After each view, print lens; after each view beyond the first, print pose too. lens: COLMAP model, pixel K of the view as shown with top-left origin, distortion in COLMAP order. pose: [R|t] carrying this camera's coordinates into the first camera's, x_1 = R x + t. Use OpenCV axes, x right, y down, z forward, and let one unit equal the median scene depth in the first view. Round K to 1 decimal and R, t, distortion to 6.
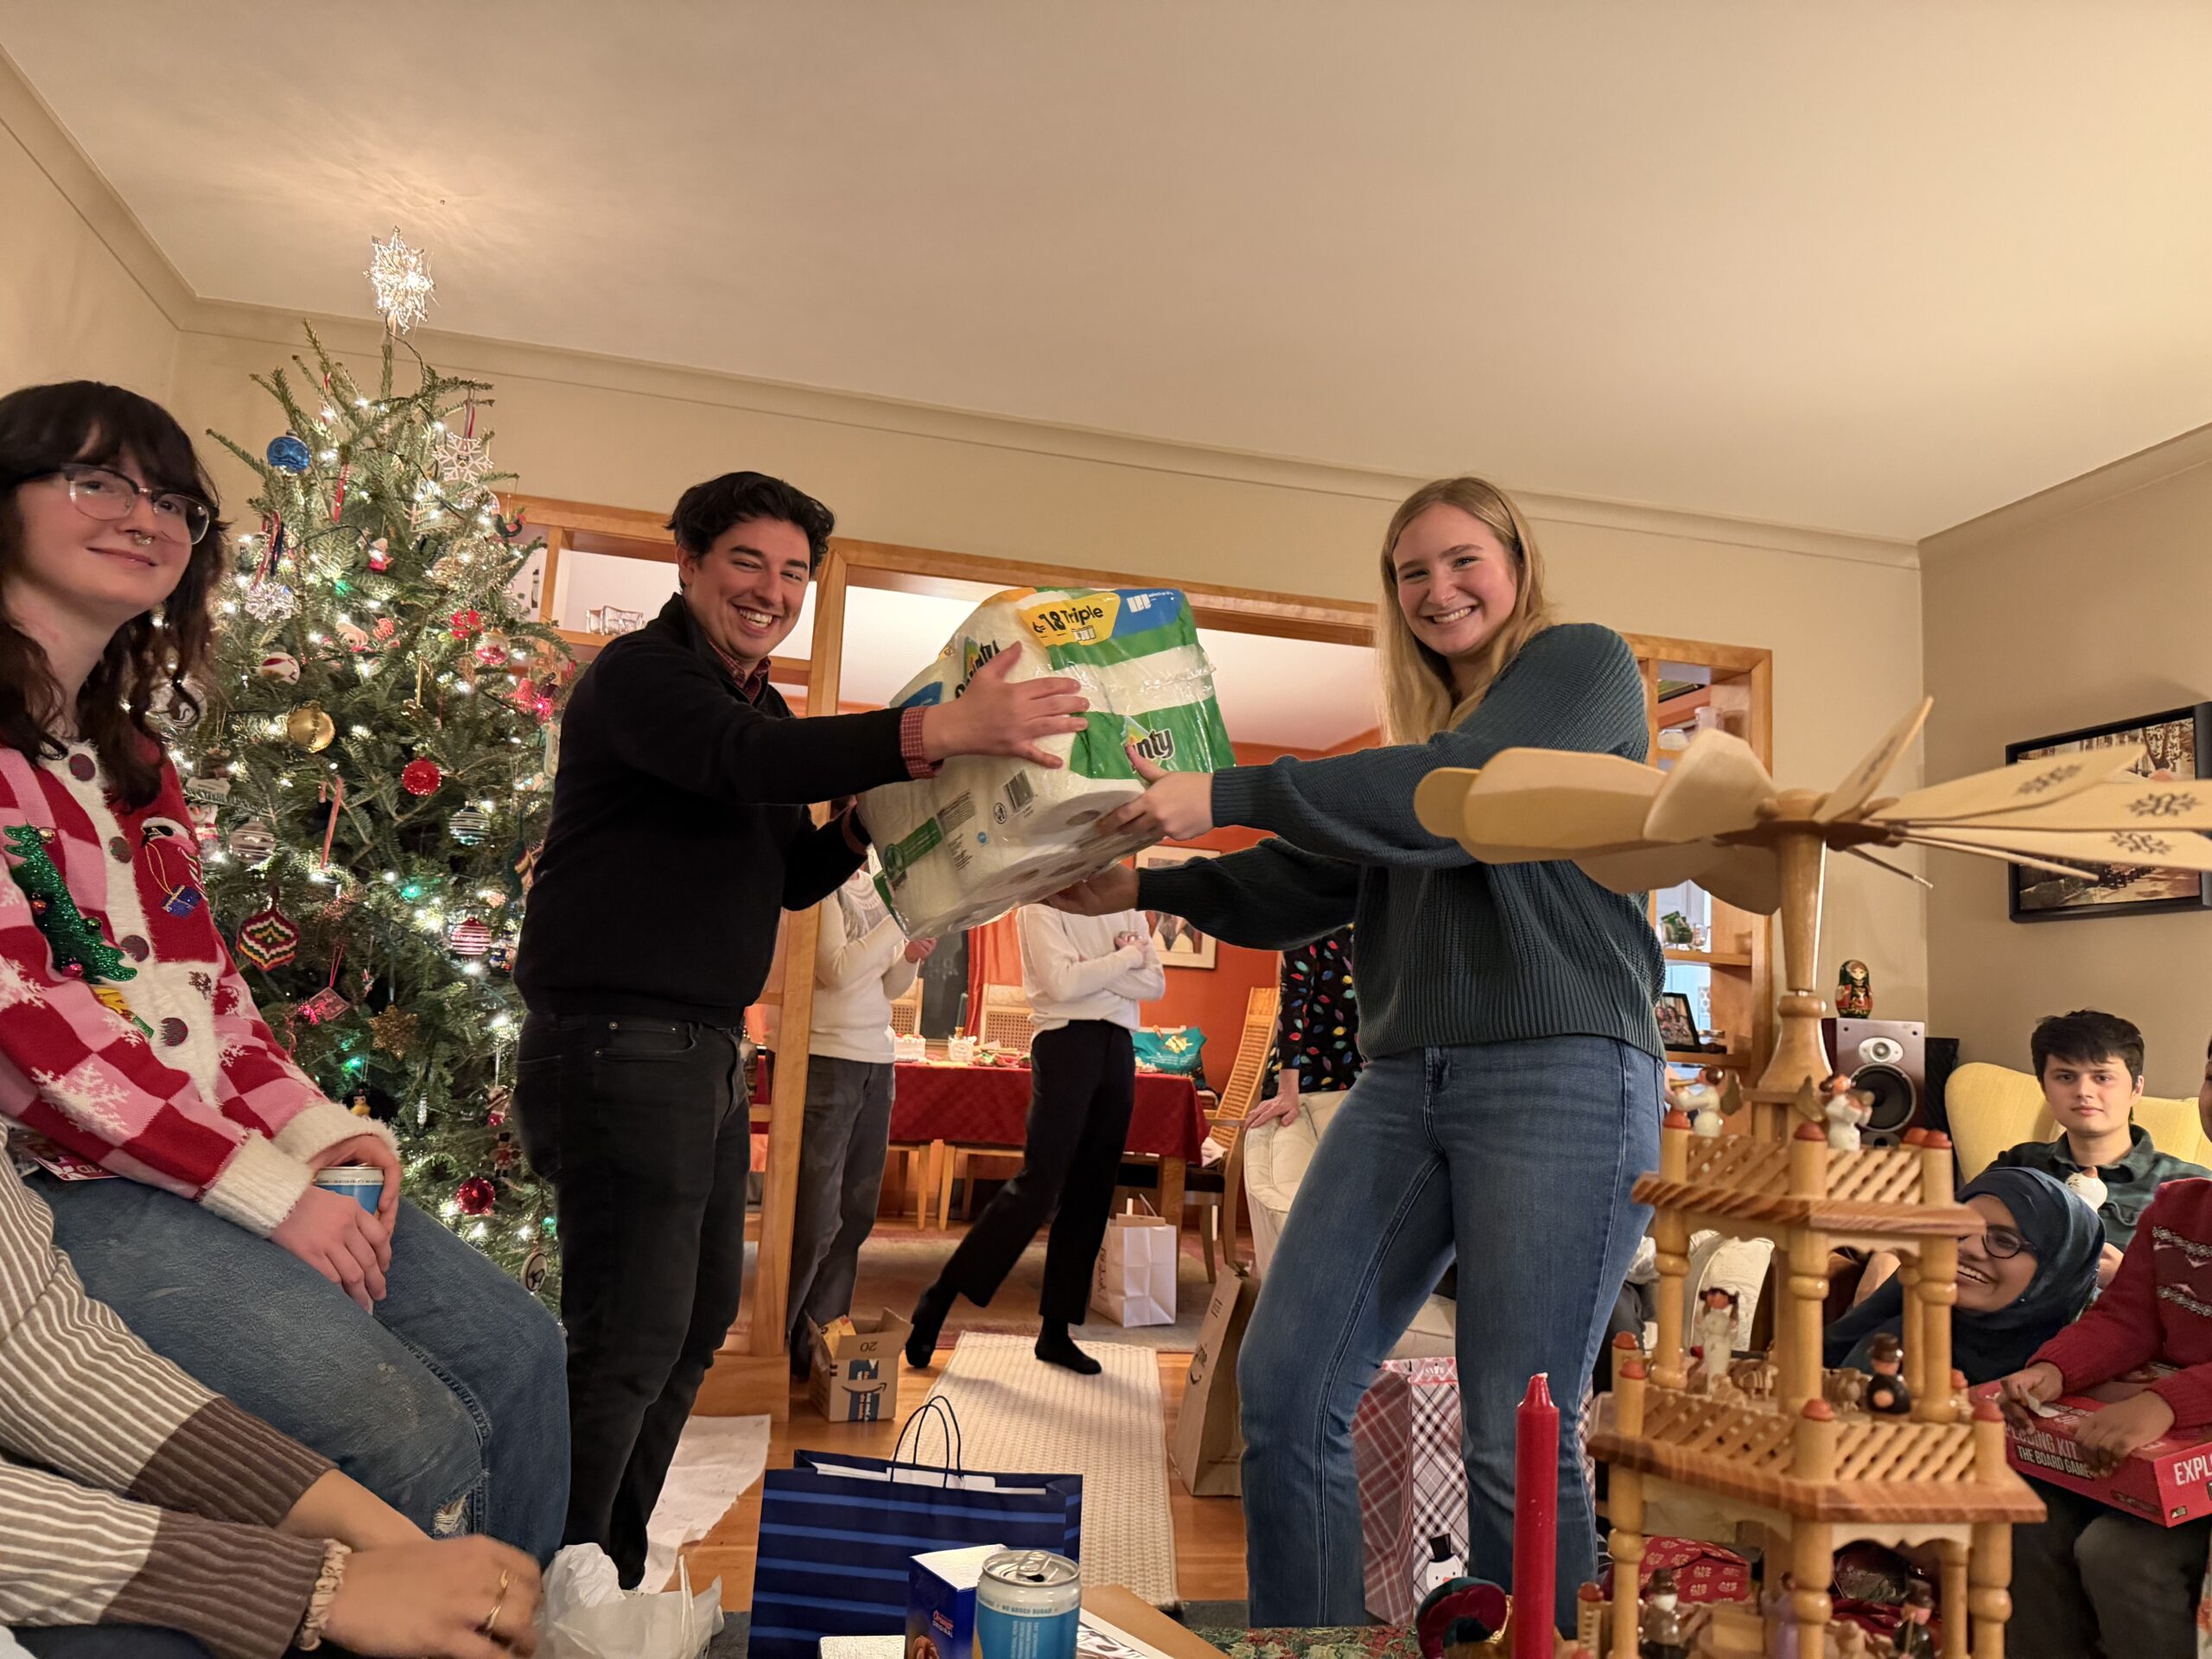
lens RADIAL K [[1590.0, 0, 1105.3], [0, 1590.0, 830.3], [0, 0, 1]] dist [0.046857, -0.028660]
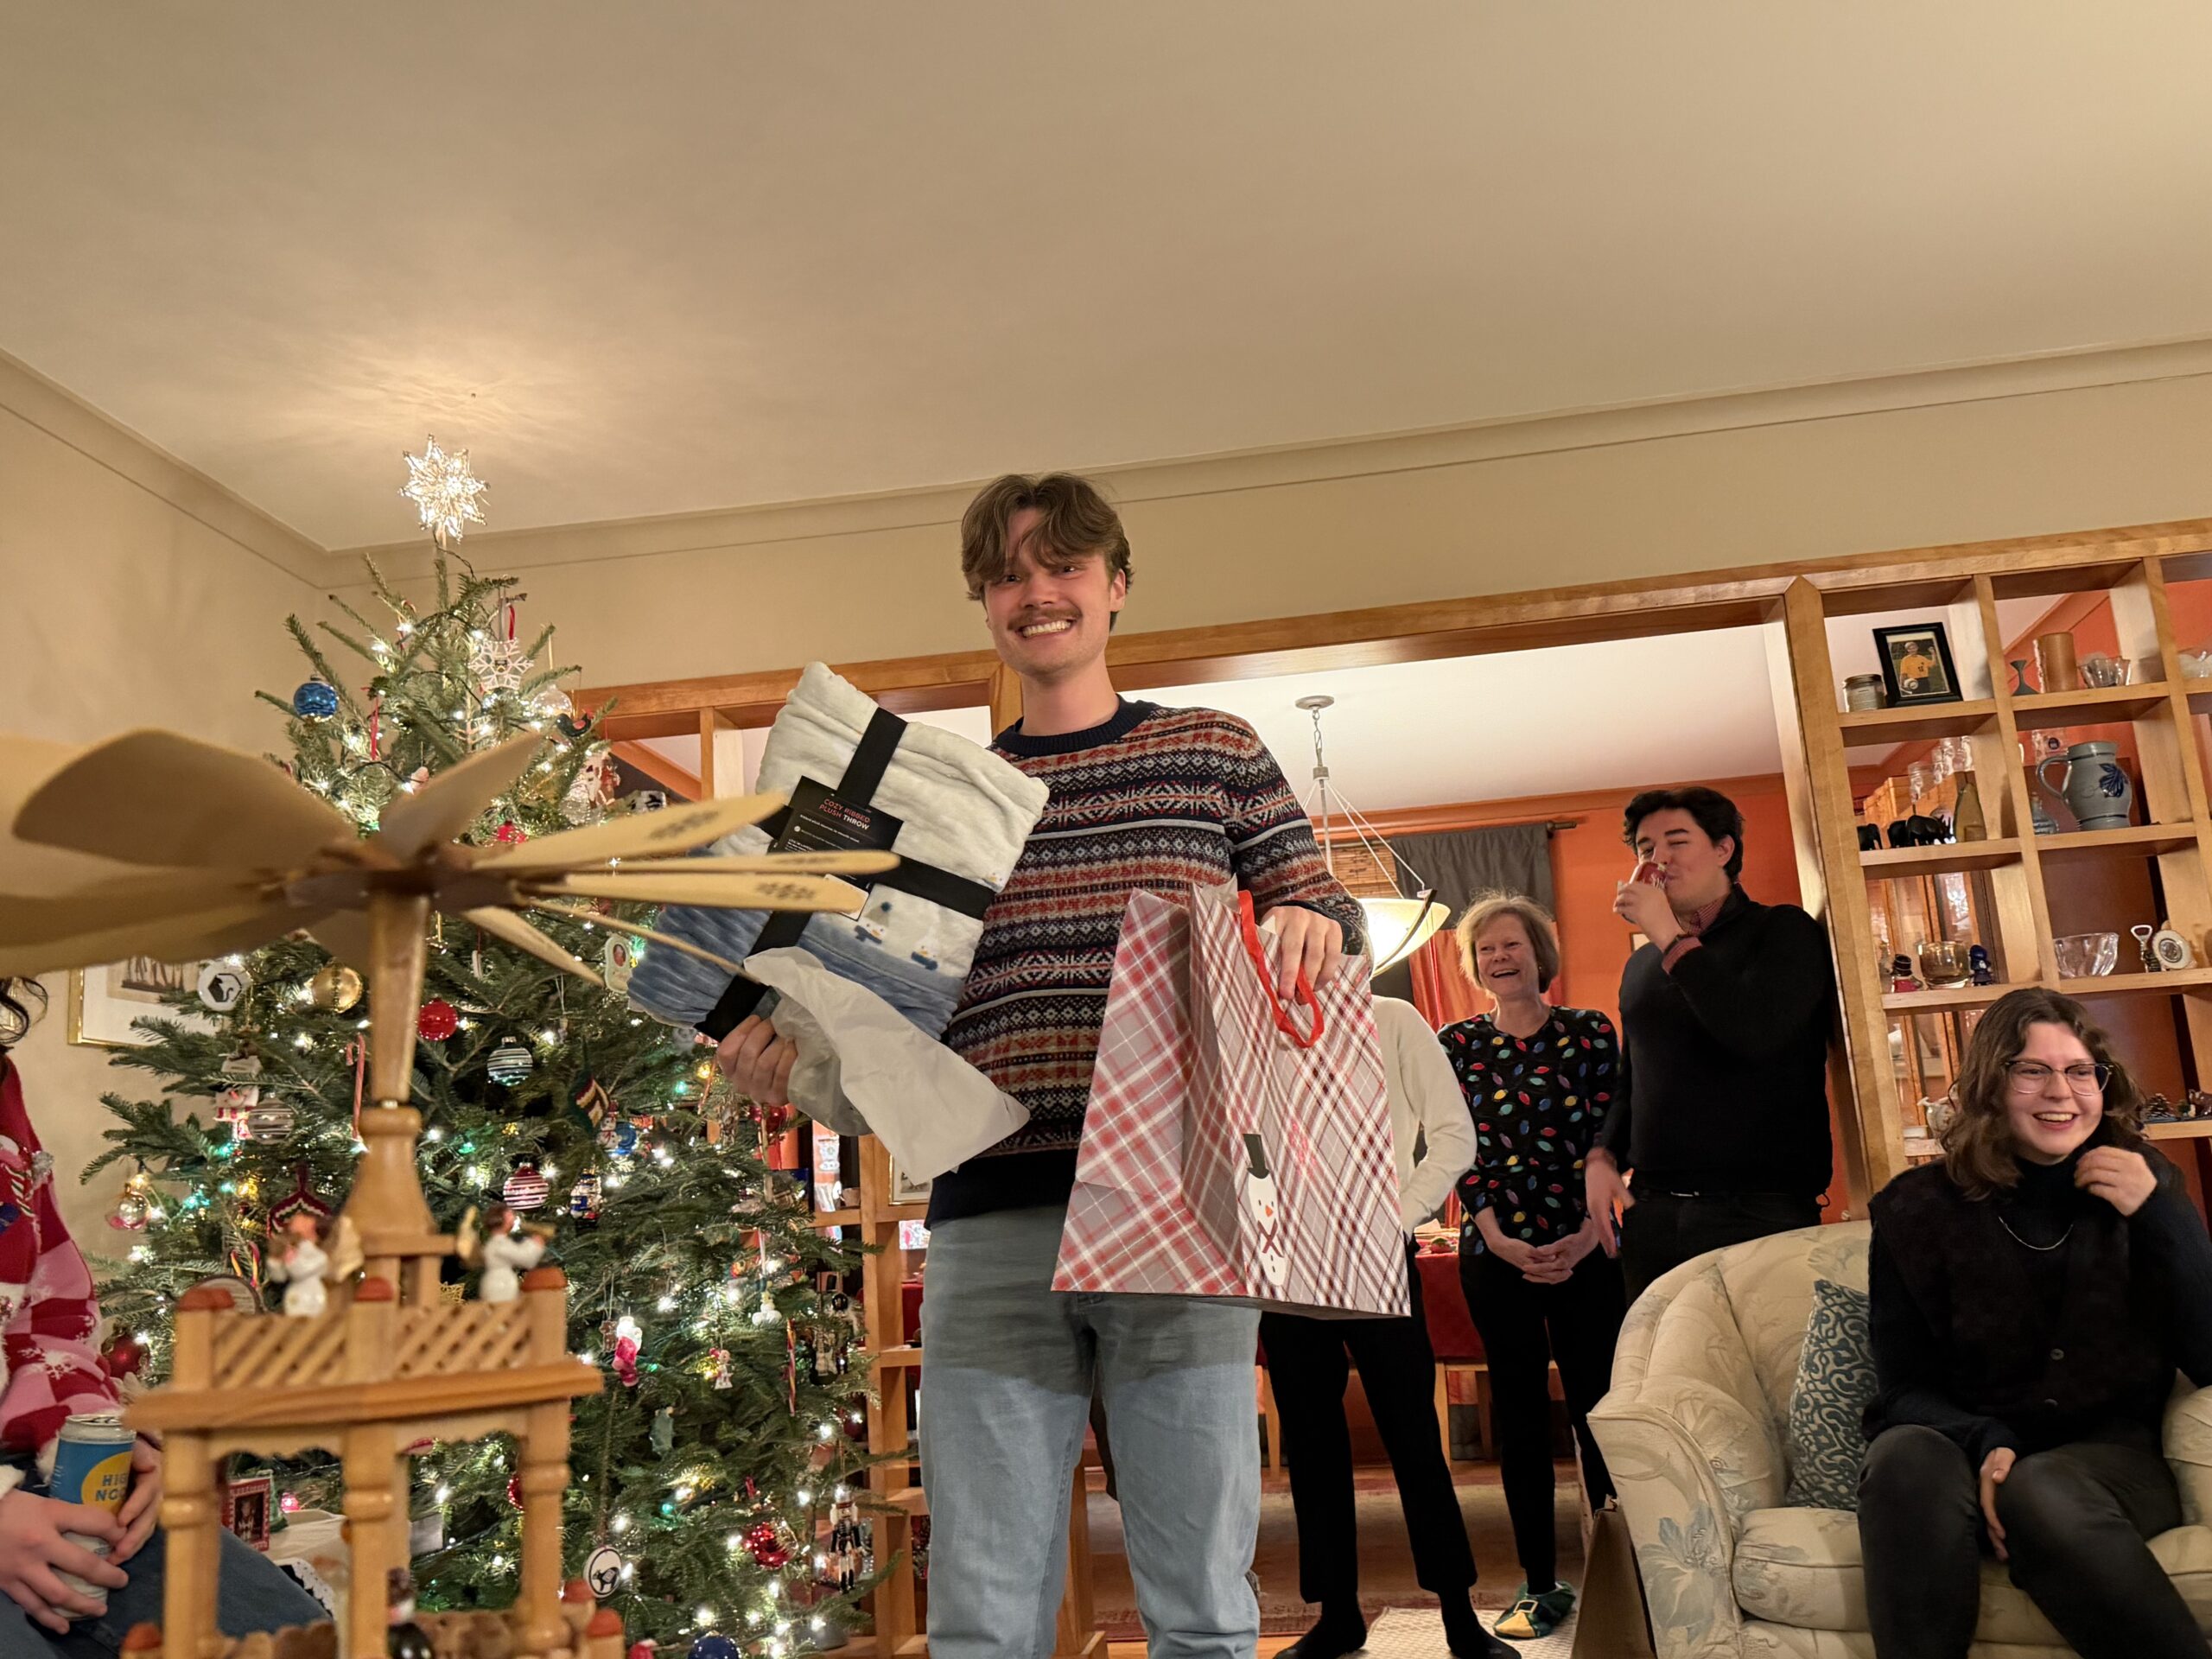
lens RADIAL K [[1981.4, 0, 1104.3], [0, 1981.4, 833.2], [0, 0, 1]] dist [0.098948, 0.004096]
pose [[0.927729, -0.187970, -0.322468, 0.266669], [0.165917, 0.981570, -0.094830, 0.028210], [0.334350, 0.034473, 0.941818, 0.043733]]
